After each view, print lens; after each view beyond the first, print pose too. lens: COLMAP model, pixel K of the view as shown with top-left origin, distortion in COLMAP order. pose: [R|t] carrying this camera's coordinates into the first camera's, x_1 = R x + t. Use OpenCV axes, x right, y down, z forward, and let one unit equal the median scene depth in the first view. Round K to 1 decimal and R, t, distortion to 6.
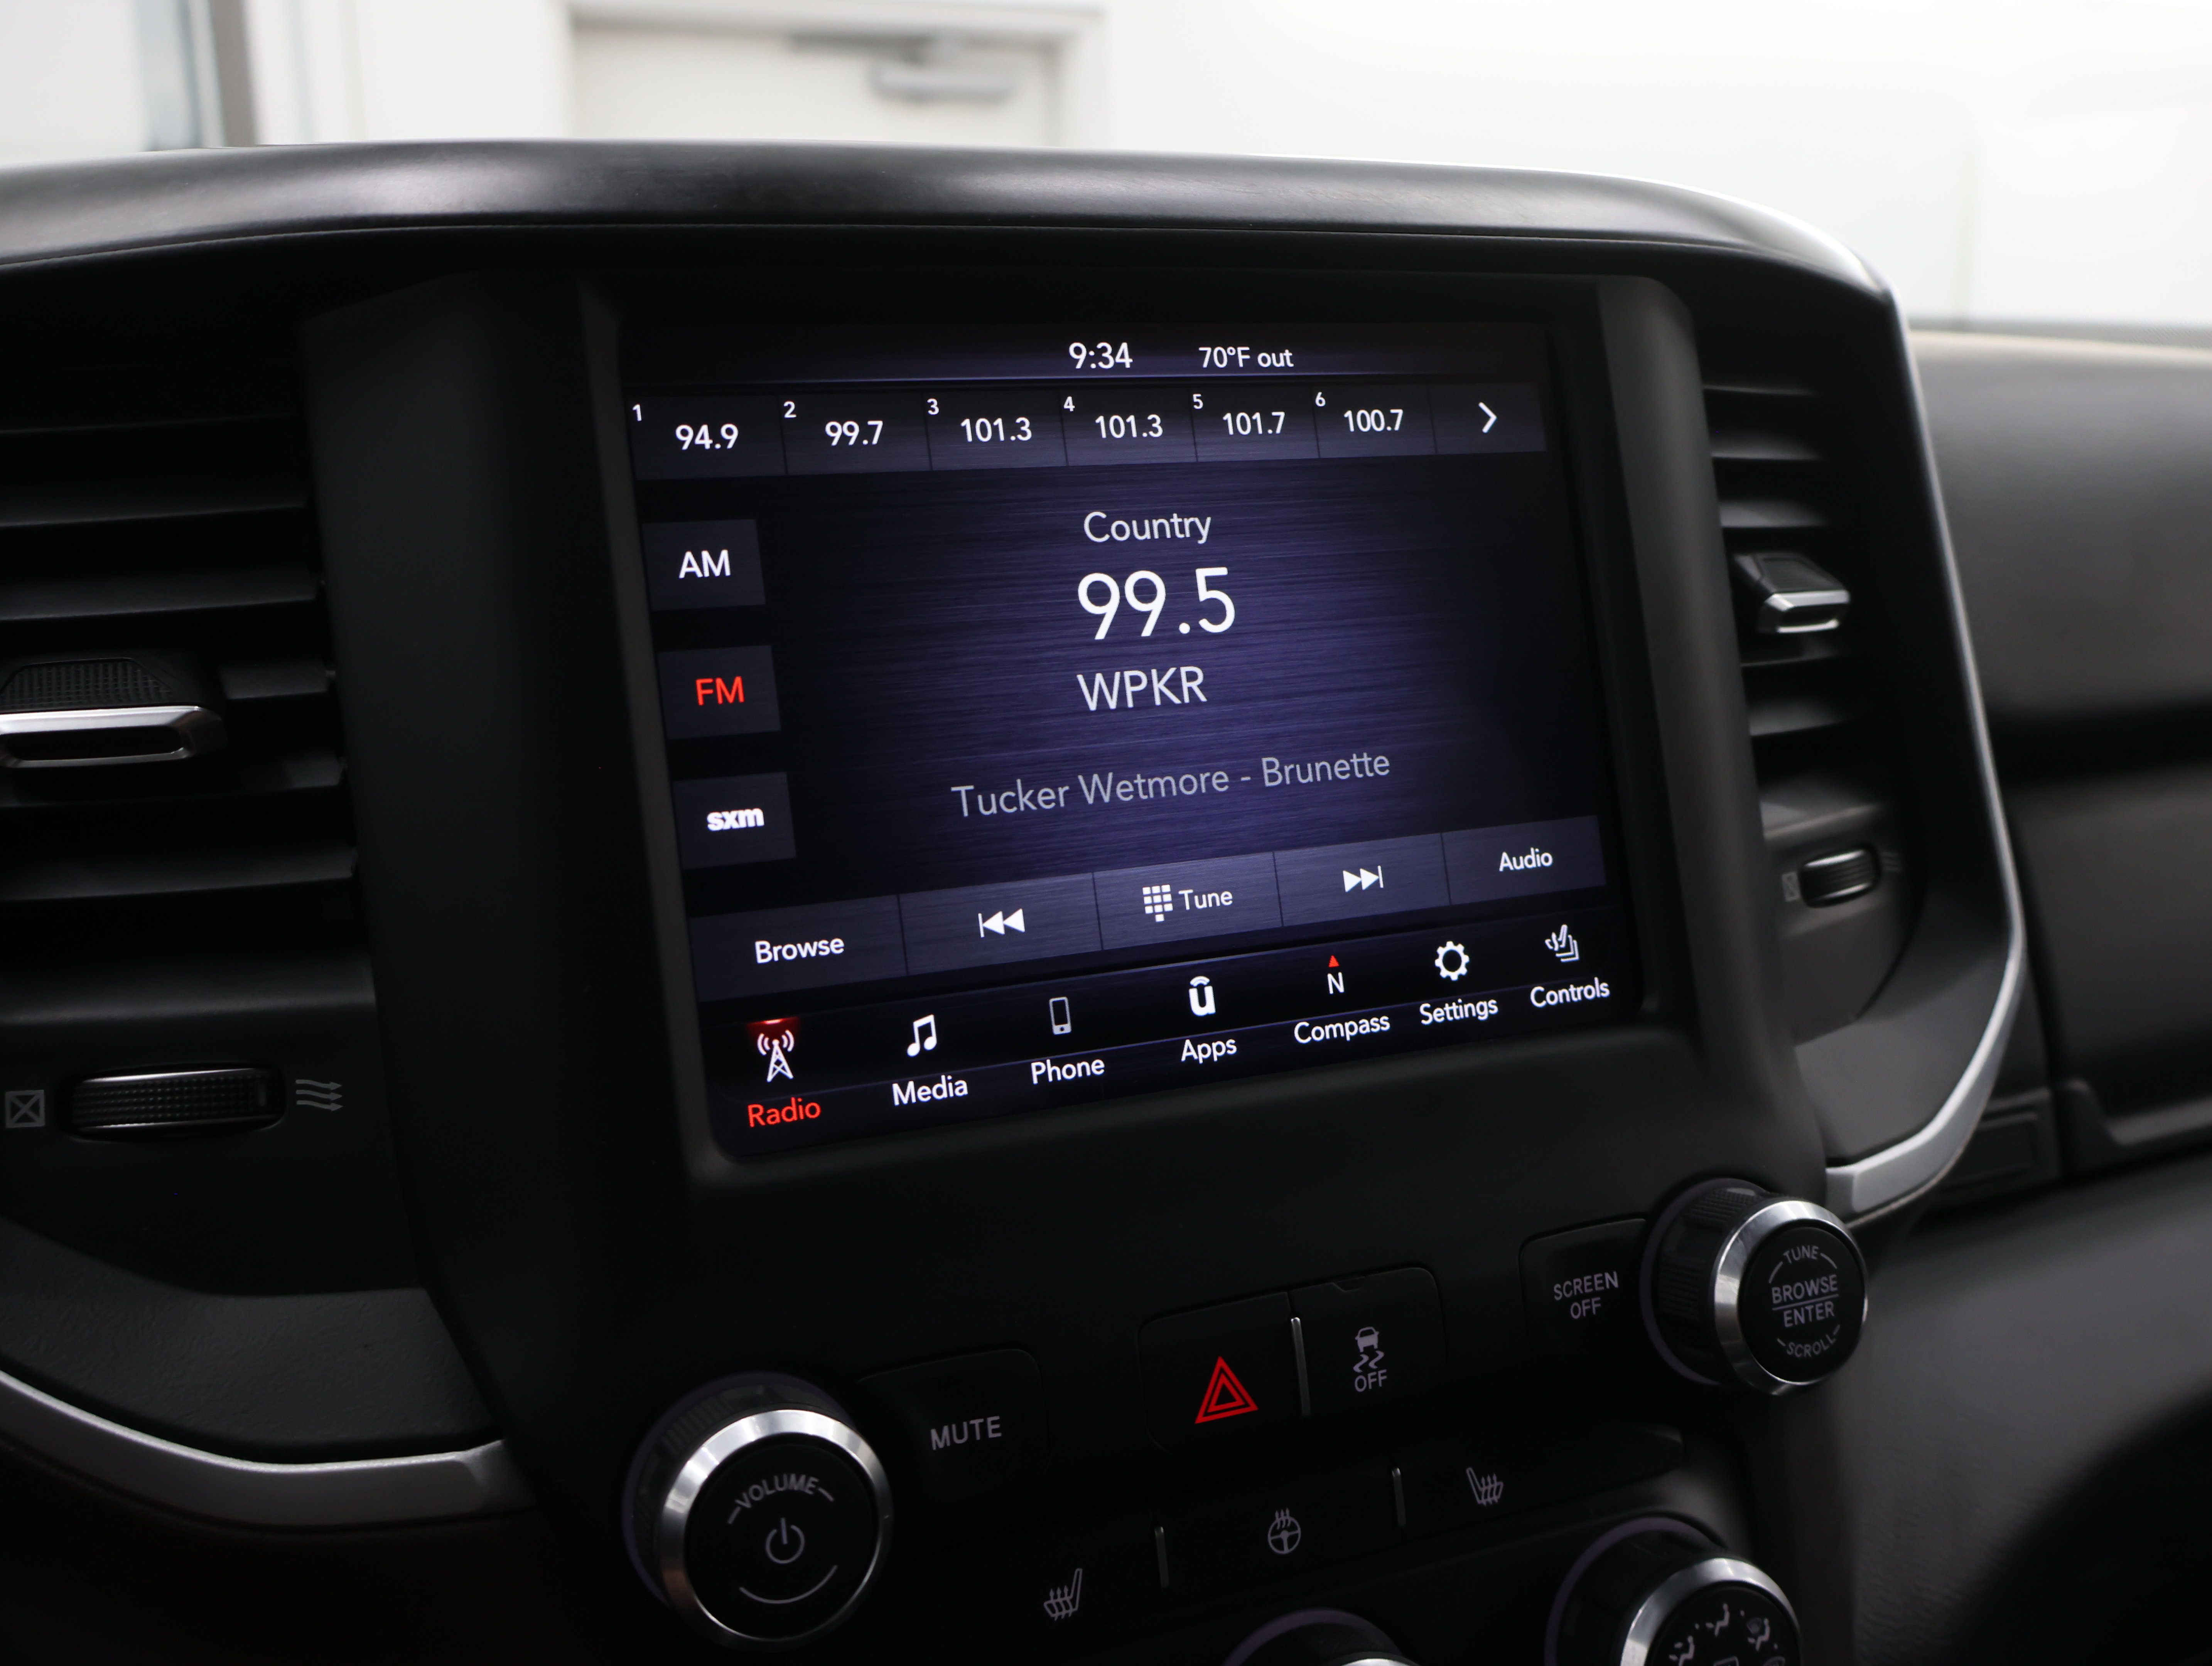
lens RADIAL K [[1931.6, 0, 1106.0], [0, 1931.6, 833.0], [0, 0, 1]] dist [0.006940, -0.000591]
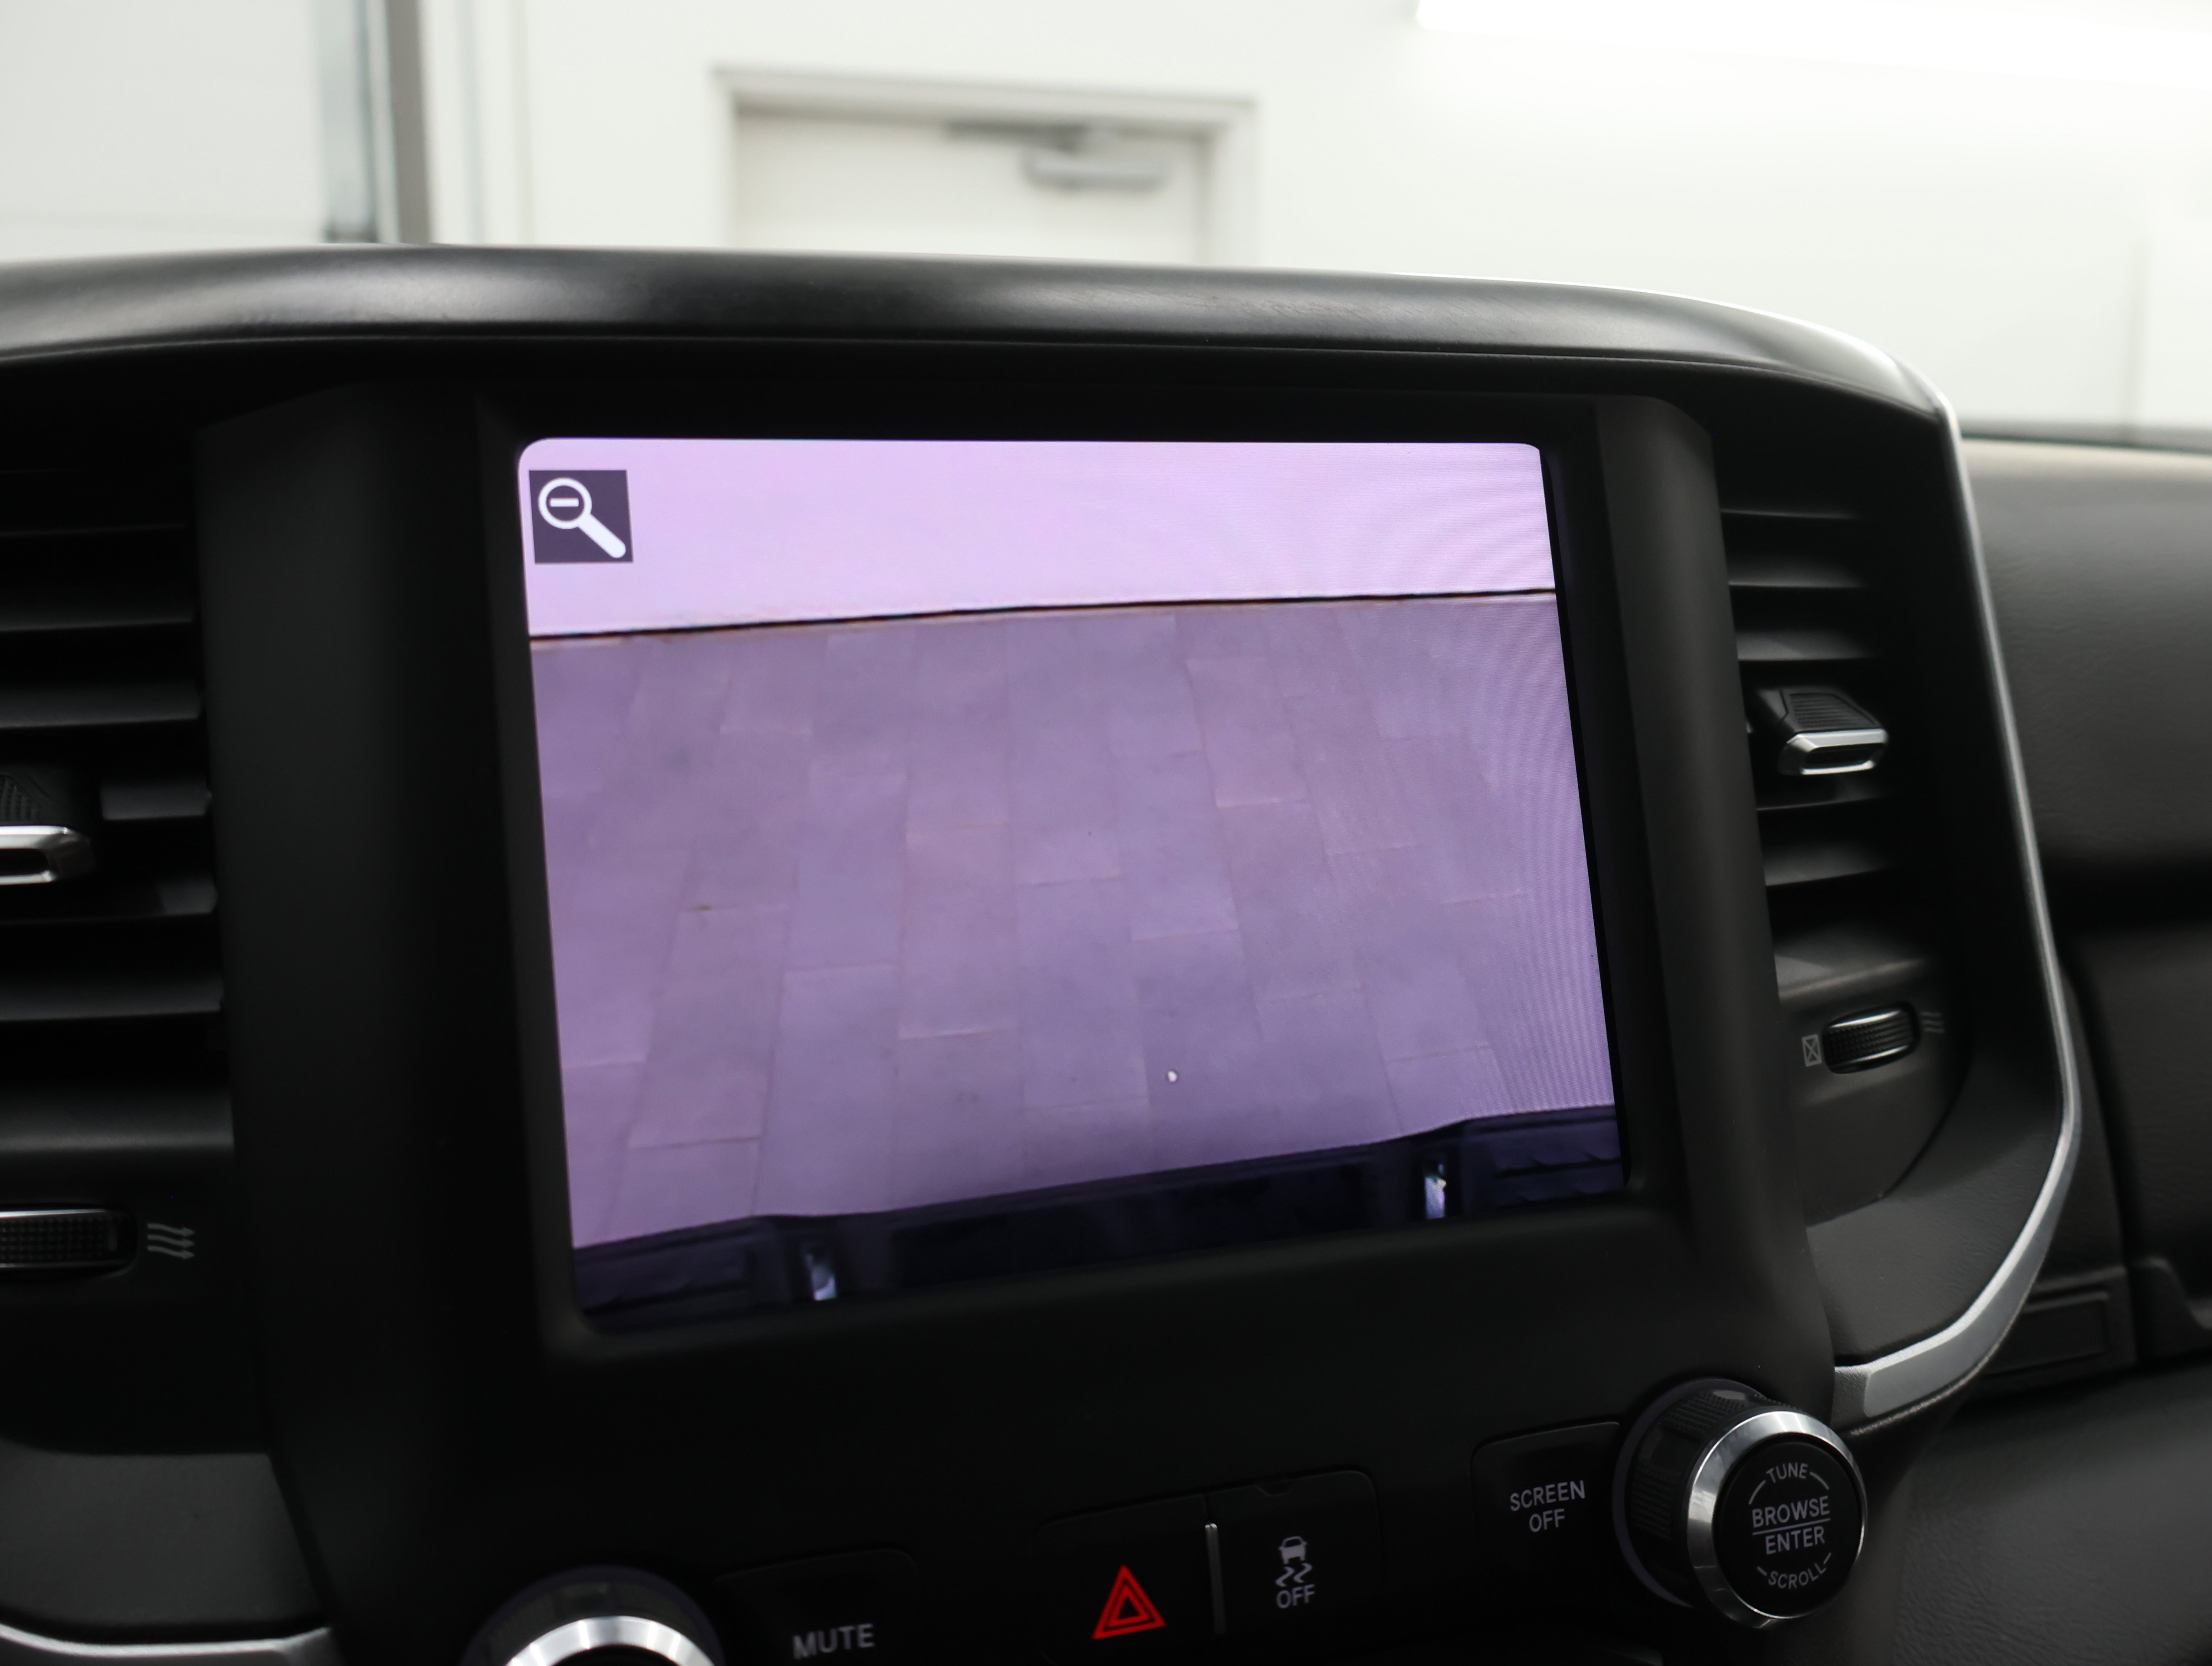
lens RADIAL K [[1948.1, 0, 1106.0], [0, 1948.1, 833.0], [0, 0, 1]] dist [0.000310, -0.001734]
pose [[0.997786, 0.026979, -0.060790, 0.088322], [-0.029613, 0.998642, -0.042863, -0.031715], [0.059551, 0.044569, 0.997230, 0.059842]]
